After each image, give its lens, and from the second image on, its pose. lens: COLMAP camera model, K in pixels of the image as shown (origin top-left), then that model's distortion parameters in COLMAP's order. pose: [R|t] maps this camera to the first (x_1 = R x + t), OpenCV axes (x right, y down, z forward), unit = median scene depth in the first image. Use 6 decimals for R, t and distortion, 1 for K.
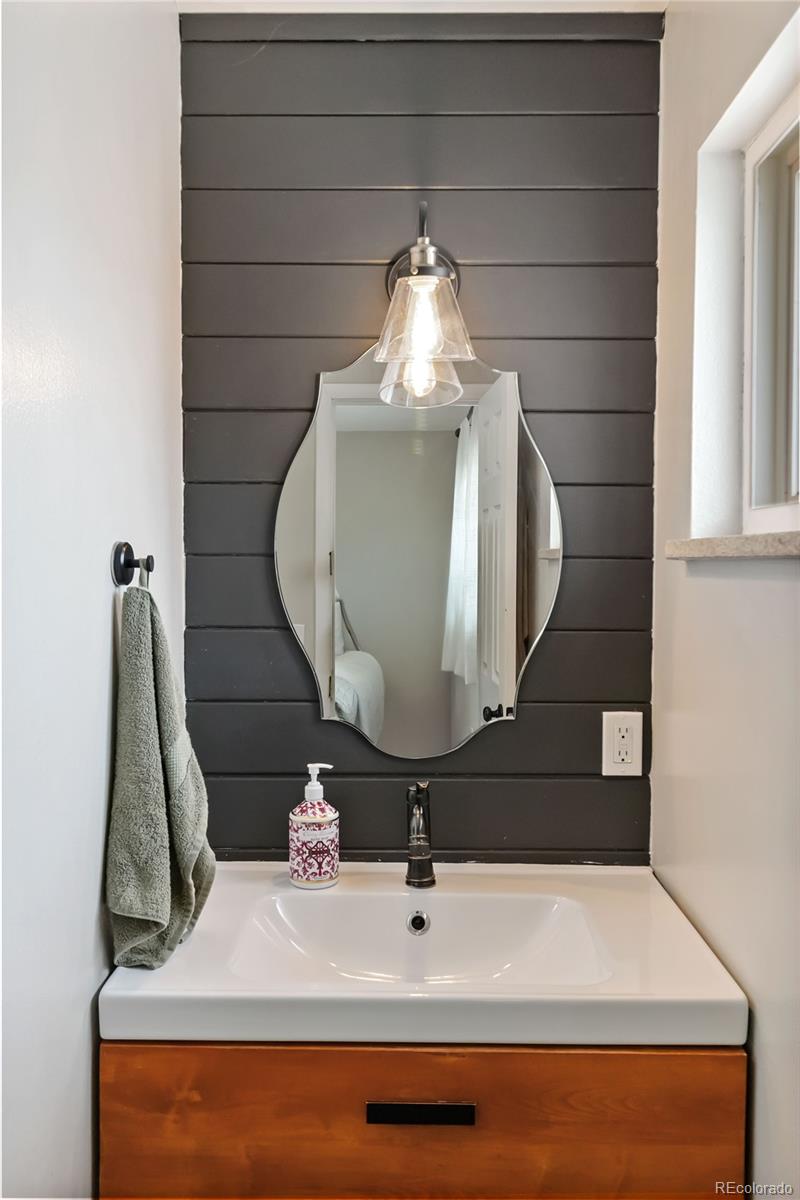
lens RADIAL K [[953.2, 0, 399.5], [0, 953.2, 600.1], [0, 0, 1]] dist [0.006270, -0.001416]
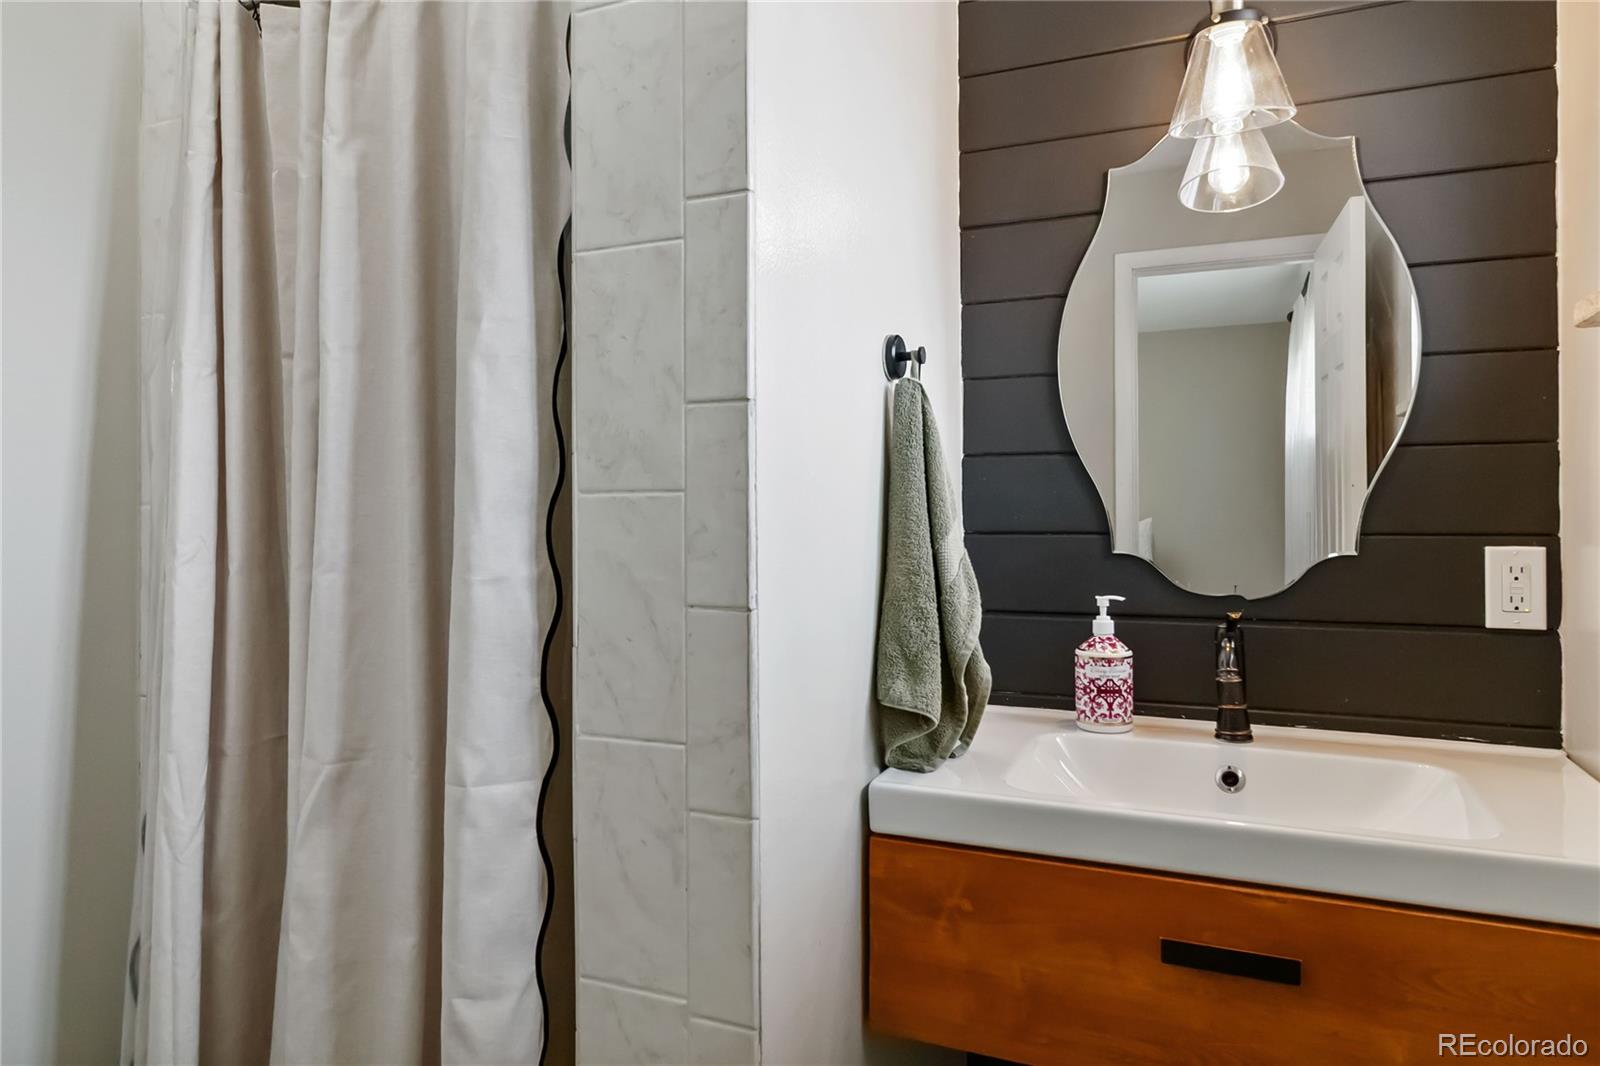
lens RADIAL K [[997.0, 0, 800.8], [0, 997.0, 530.1], [0, 0, 1]] dist [0.000686, -0.001366]
pose [[0.919740, -0.009353, -0.392418, 0.017775], [-0.005073, 0.999349, -0.035707, 0.145843], [0.392496, 0.034831, 0.919094, 0.021573]]
